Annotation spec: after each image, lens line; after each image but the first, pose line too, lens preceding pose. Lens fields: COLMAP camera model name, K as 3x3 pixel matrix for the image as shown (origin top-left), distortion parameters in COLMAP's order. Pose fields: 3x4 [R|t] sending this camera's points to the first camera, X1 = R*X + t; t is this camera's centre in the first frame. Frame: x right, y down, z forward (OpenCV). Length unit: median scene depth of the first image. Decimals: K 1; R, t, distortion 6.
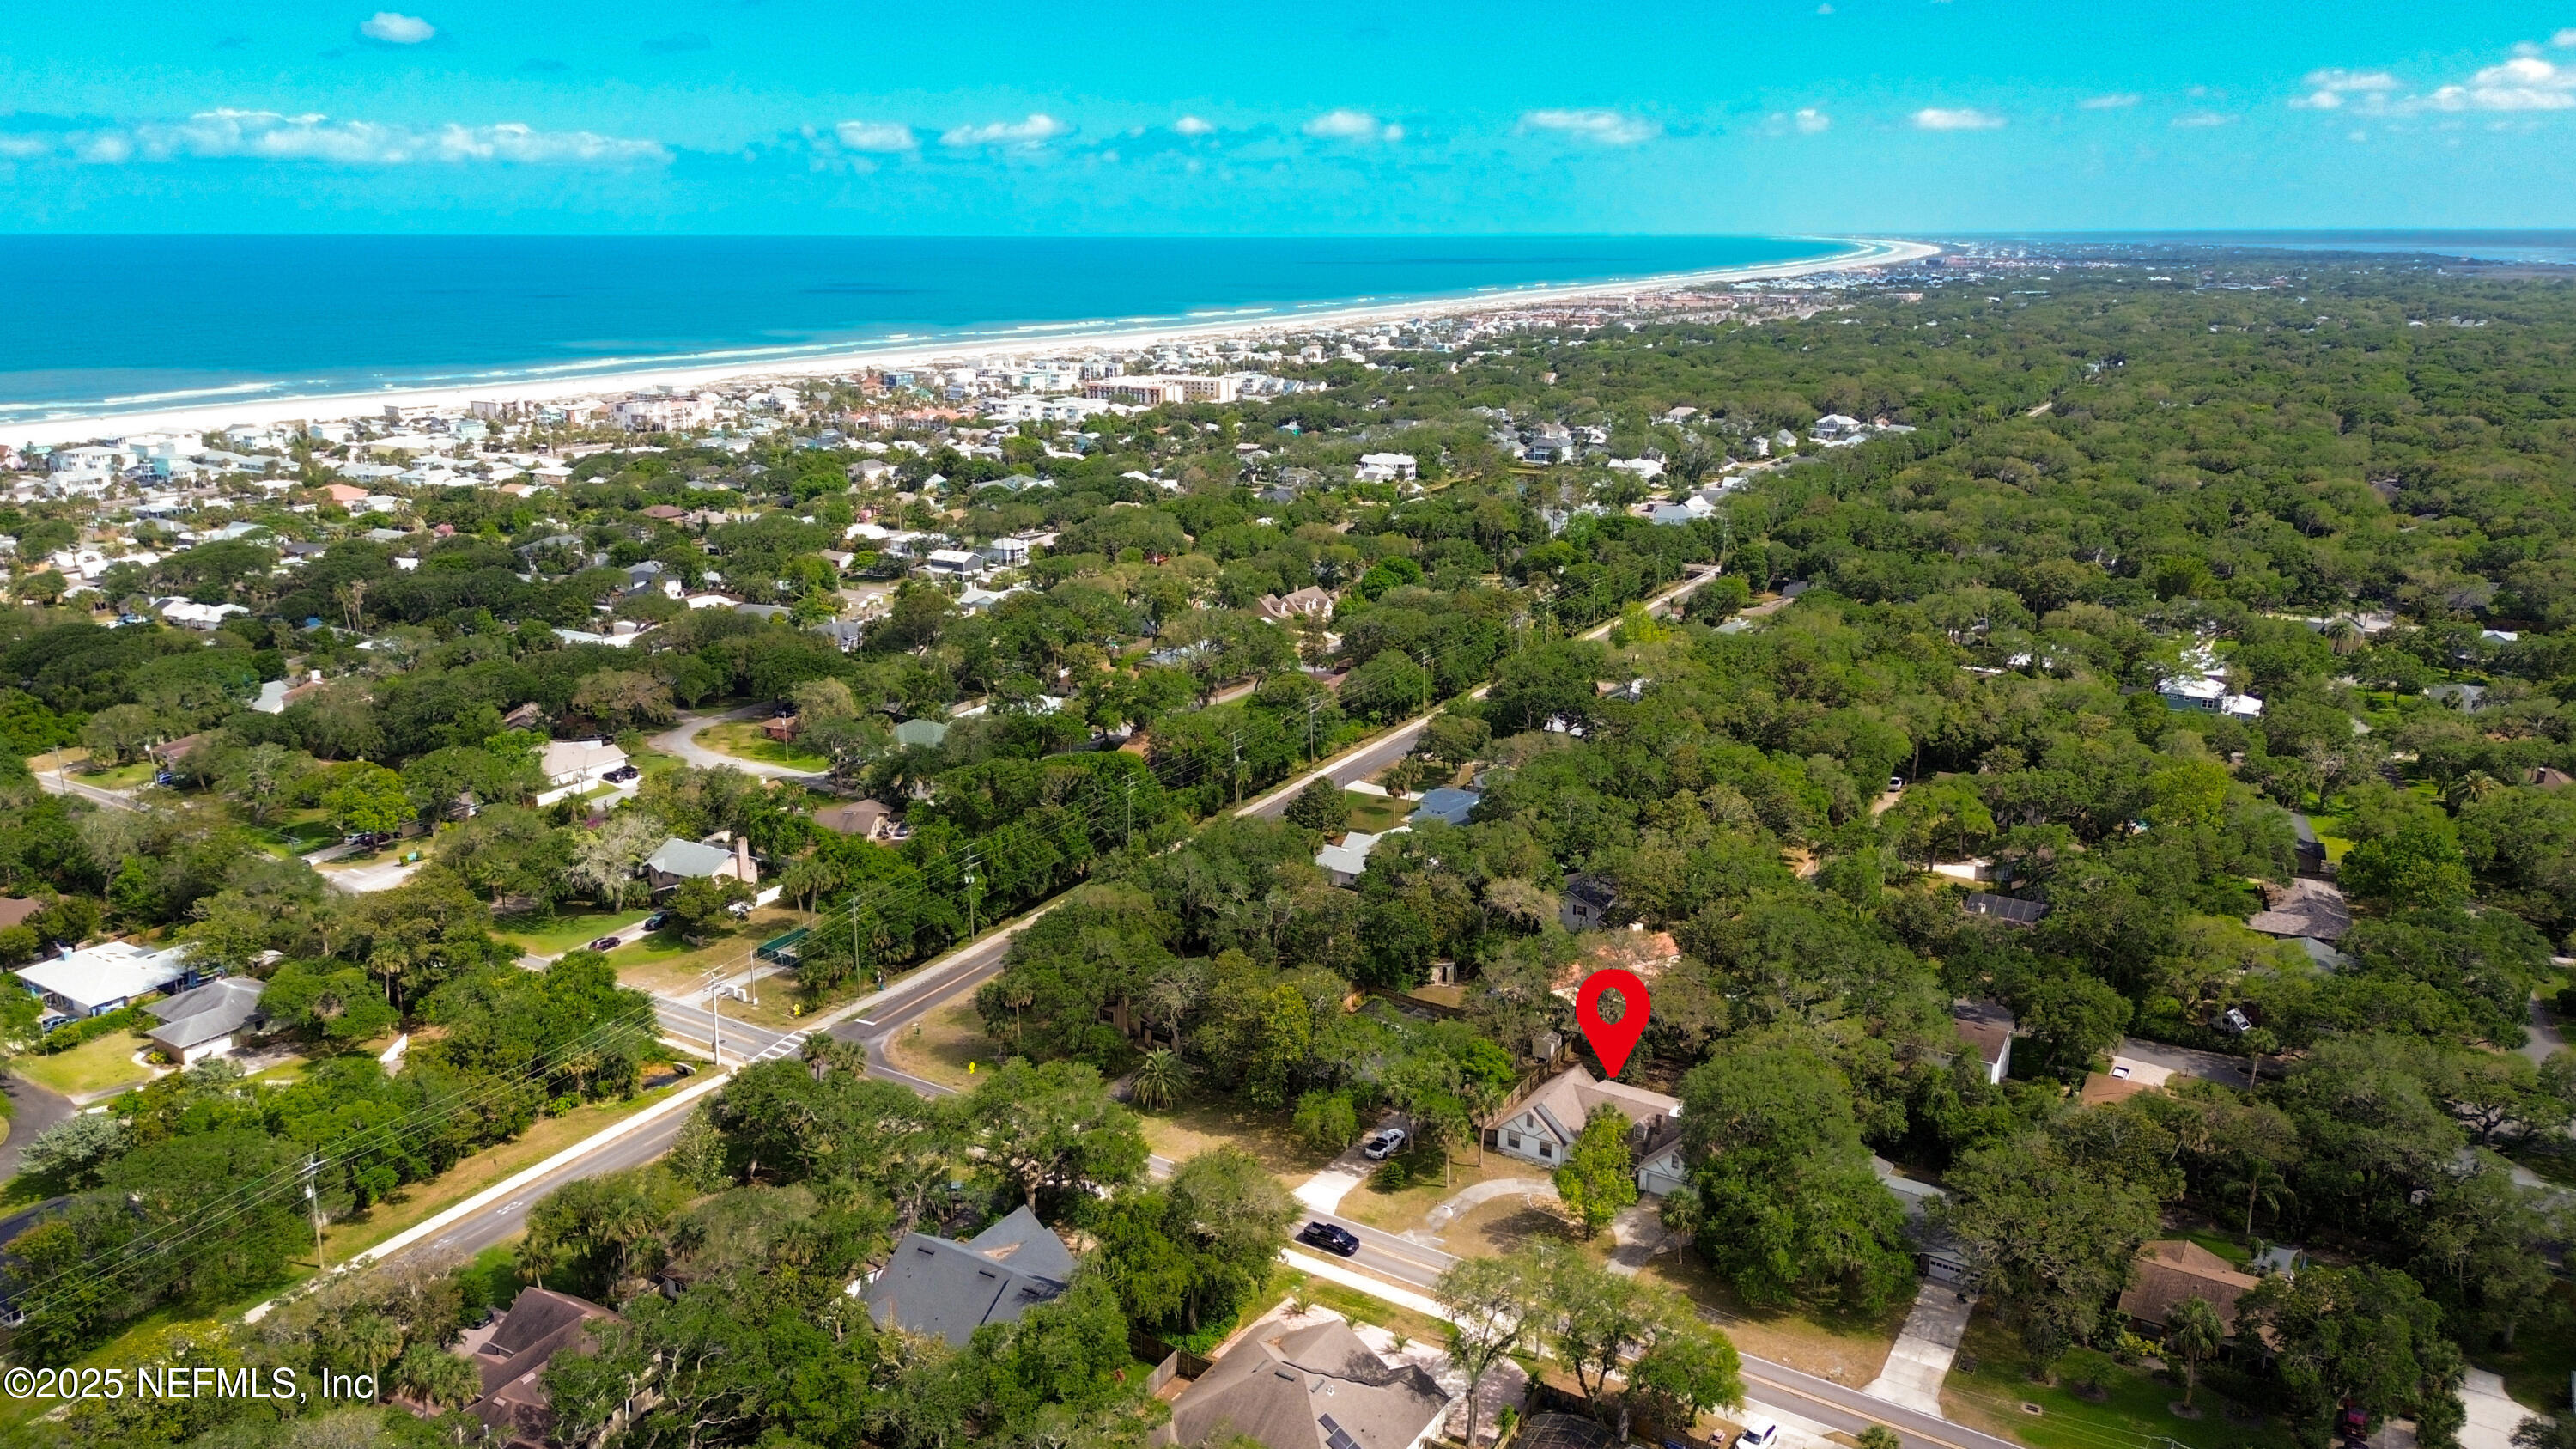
lens RADIAL K [[1846.8, 0, 1280.2], [0, 1846.8, 711.9], [0, 0, 1]] dist [0.035977, -0.051216]
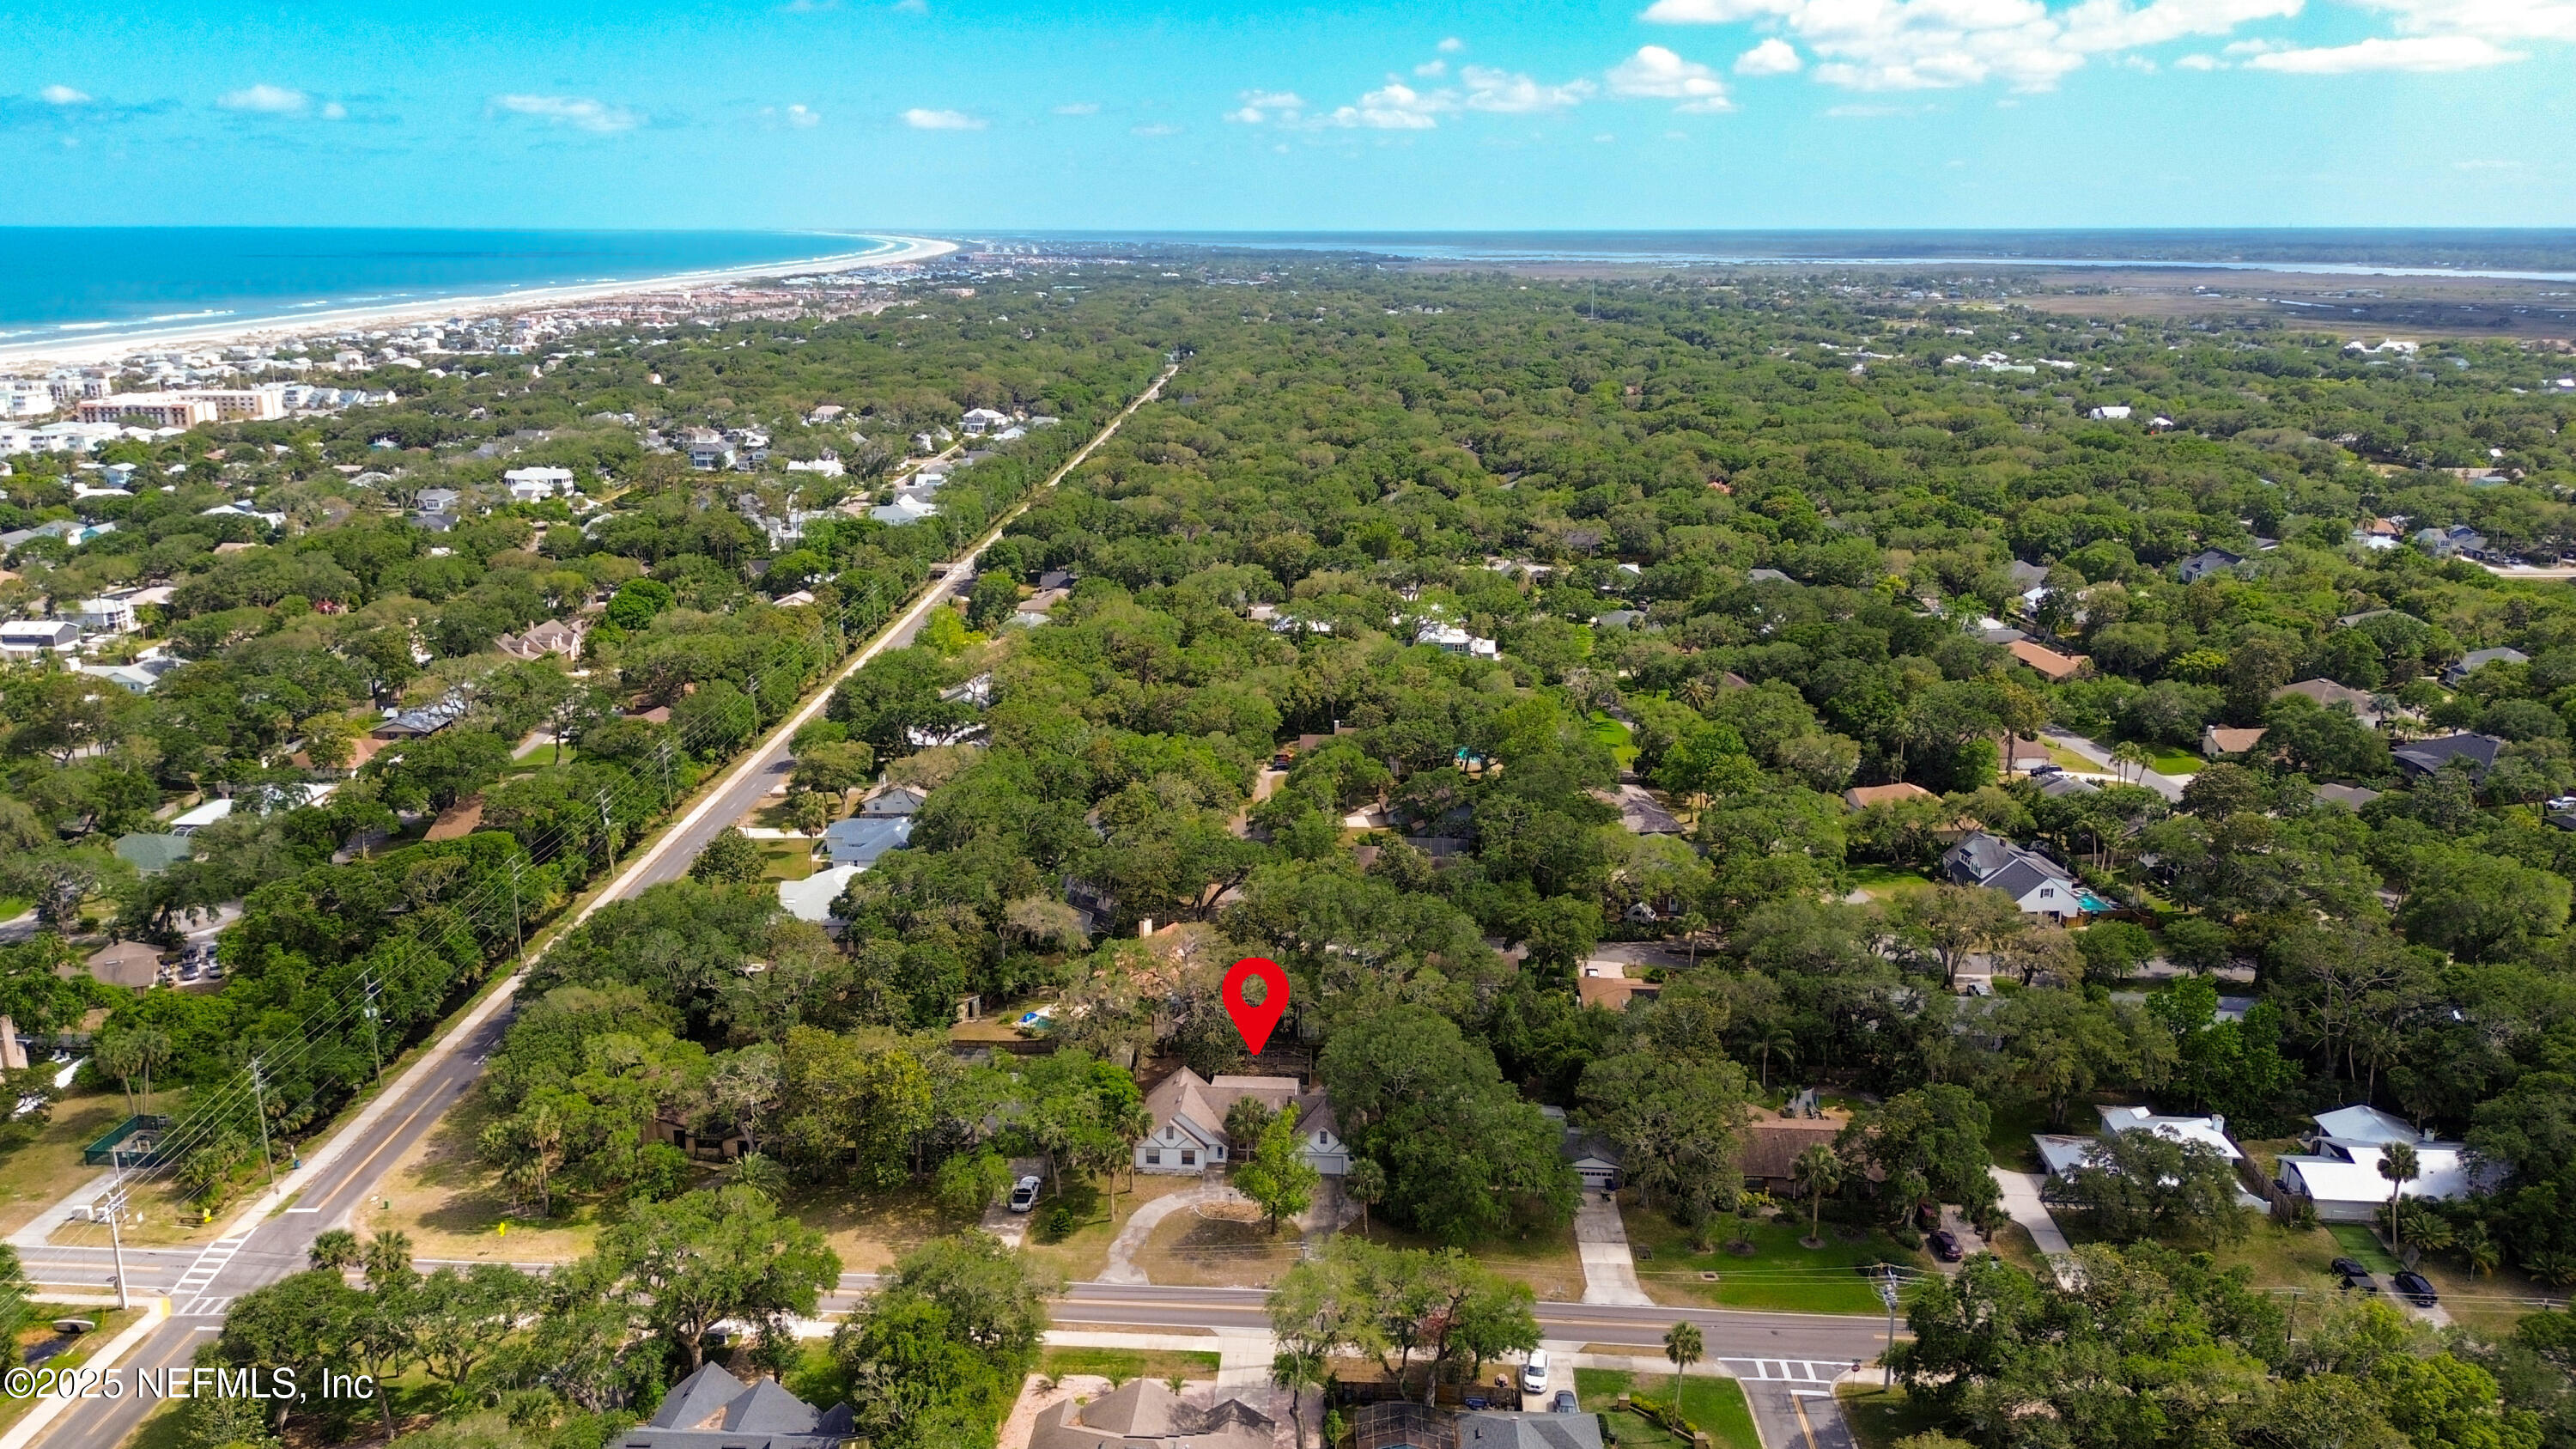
lens RADIAL K [[1846.8, 0, 1310.0], [0, 1846.8, 723.8], [0, 0, 1]] dist [0.035977, -0.051216]
pose [[0.866813, -0.122498, 0.483353, -0.151034], [0.118421, 0.992194, 0.039087, -0.014963], [-0.484368, 0.023358, 0.874552, 0.059543]]
